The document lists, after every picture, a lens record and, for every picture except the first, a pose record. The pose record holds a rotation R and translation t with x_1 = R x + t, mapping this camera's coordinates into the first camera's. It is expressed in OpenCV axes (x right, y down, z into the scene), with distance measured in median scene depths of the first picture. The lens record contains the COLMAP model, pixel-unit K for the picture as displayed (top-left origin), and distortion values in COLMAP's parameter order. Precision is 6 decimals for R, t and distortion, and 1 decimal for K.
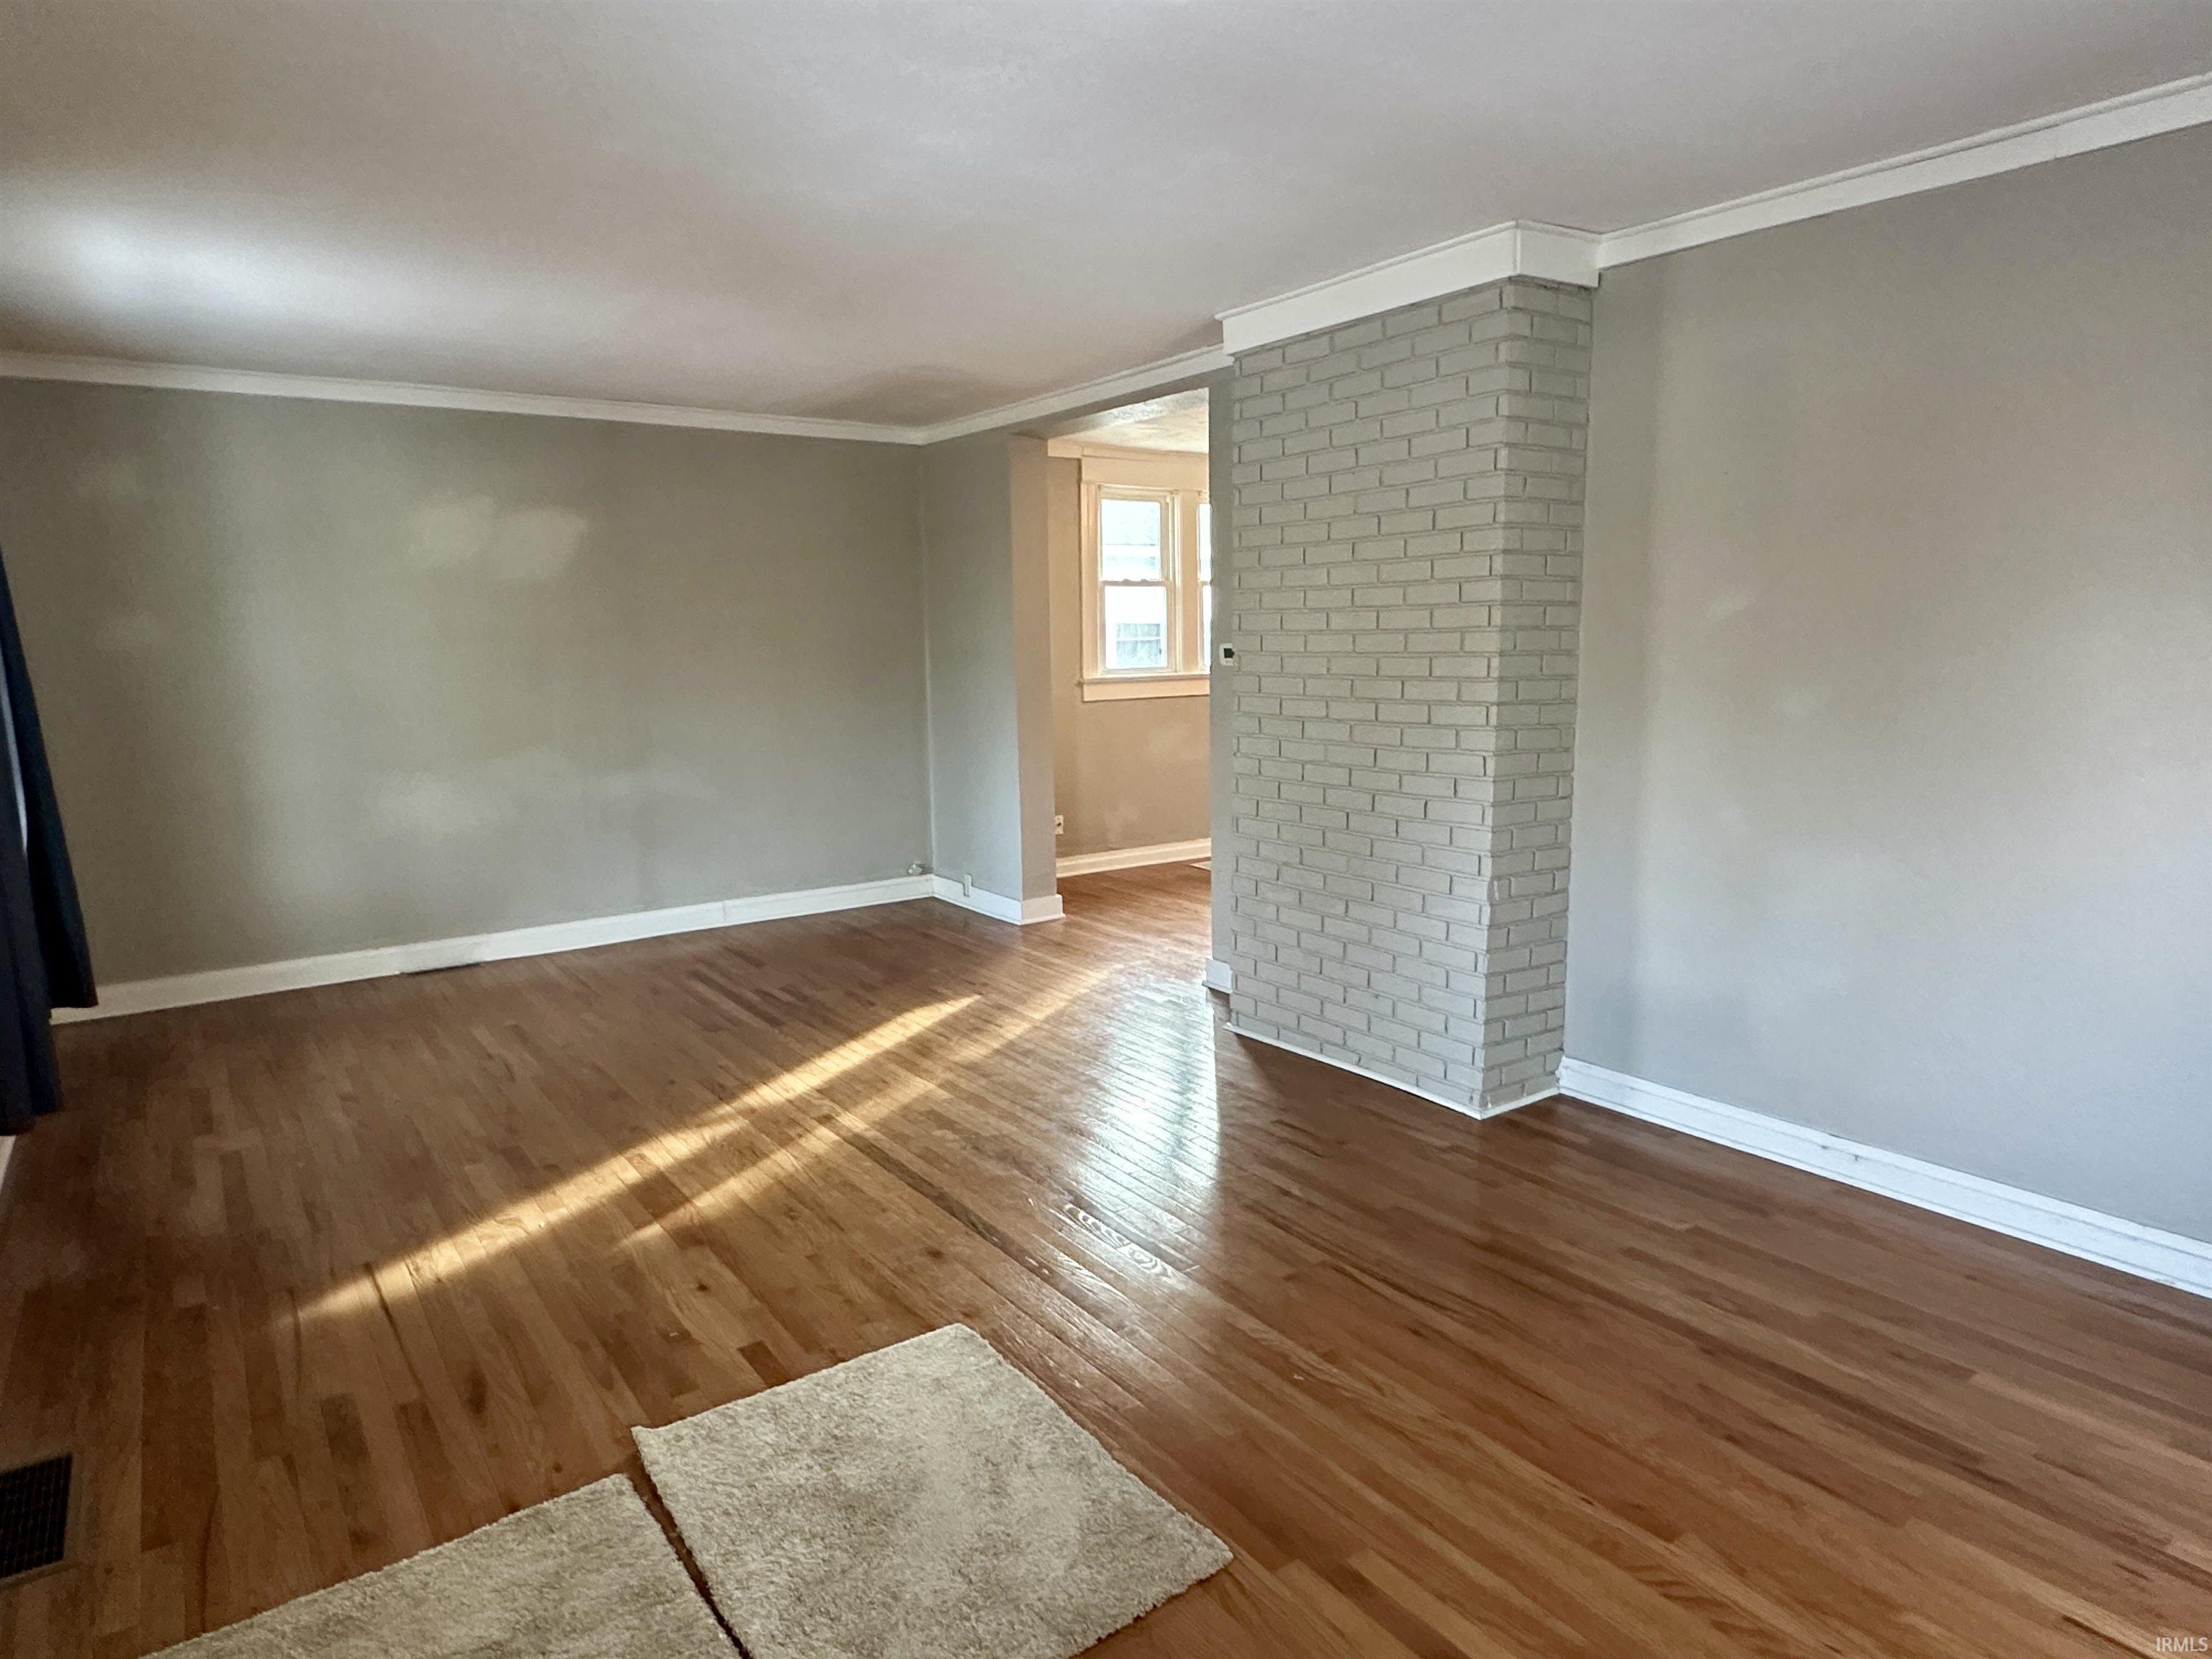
lens RADIAL K [[1253.2, 0, 1106.0], [0, 1253.2, 829.5], [0, 0, 1]] dist [-0.000009, 0.000043]
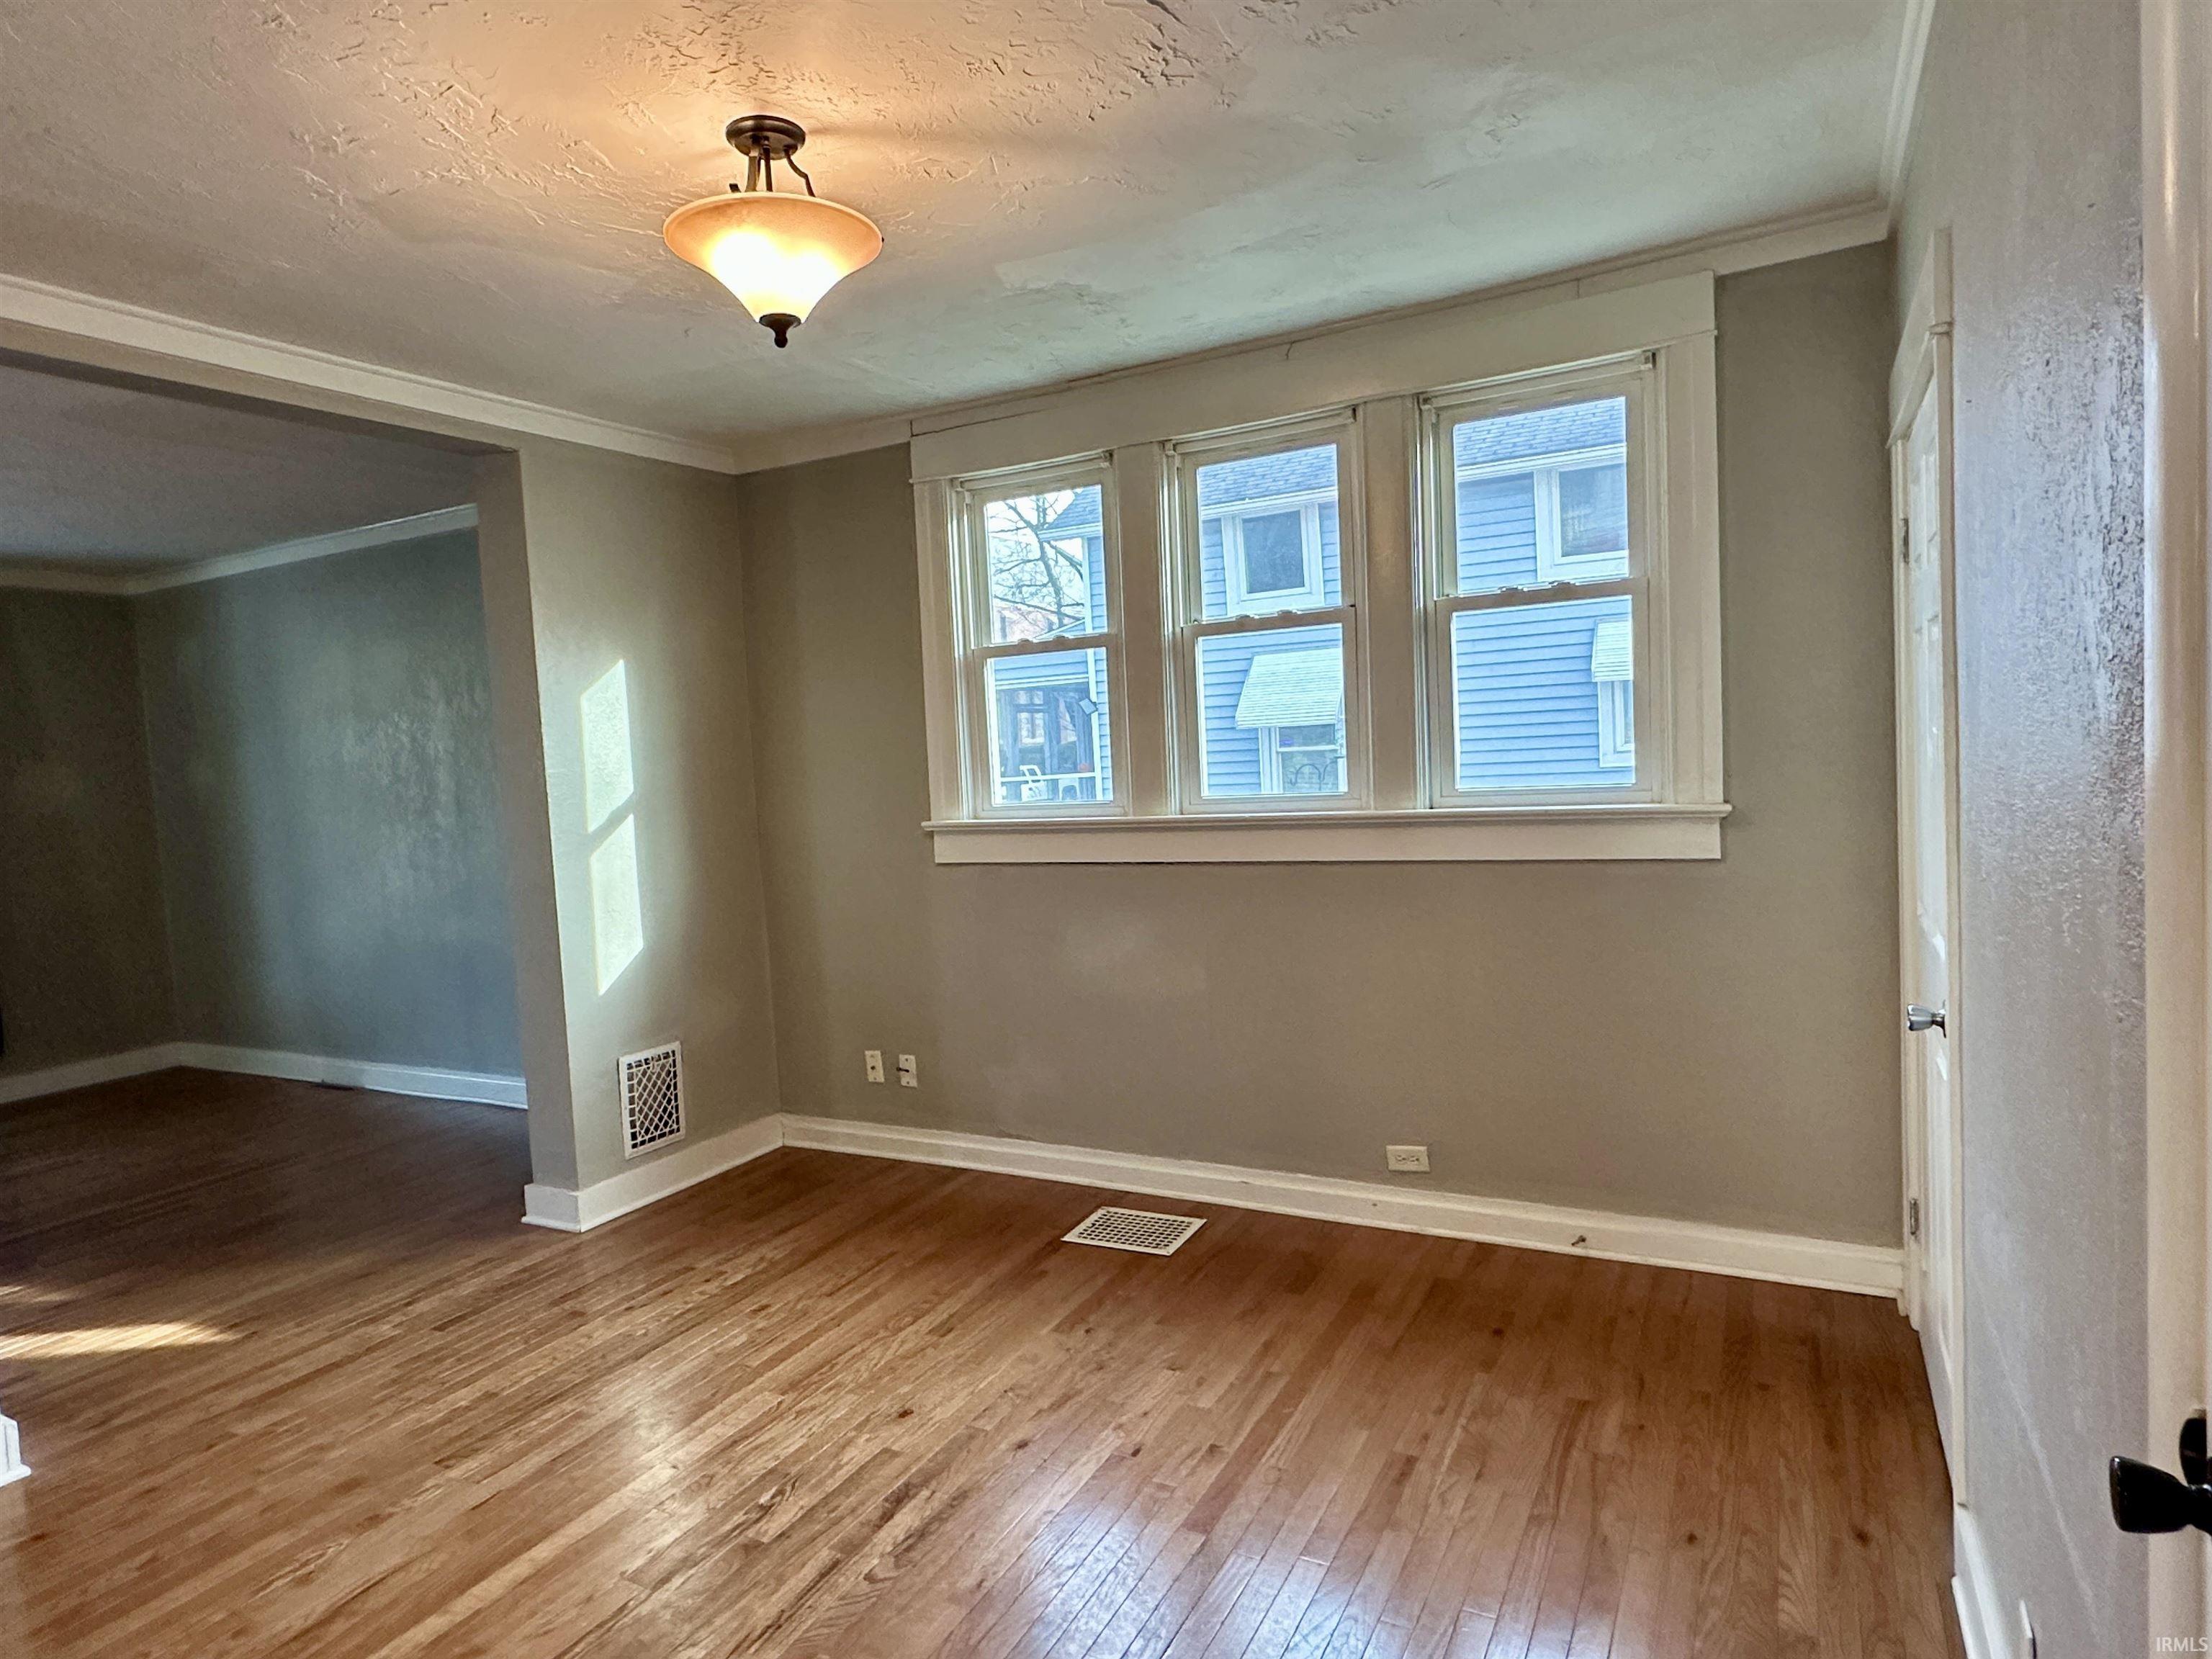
lens RADIAL K [[1253.2, 0, 1106.0], [0, 1253.2, 829.5], [0, 0, 1]] dist [-0.000009, 0.000043]
pose [[0.414294, 0.044023, -0.909078, 0.475431], [-0.097943, 0.995186, 0.003558, -0.120983], [0.904858, 0.087564, 0.416611, 0.807982]]
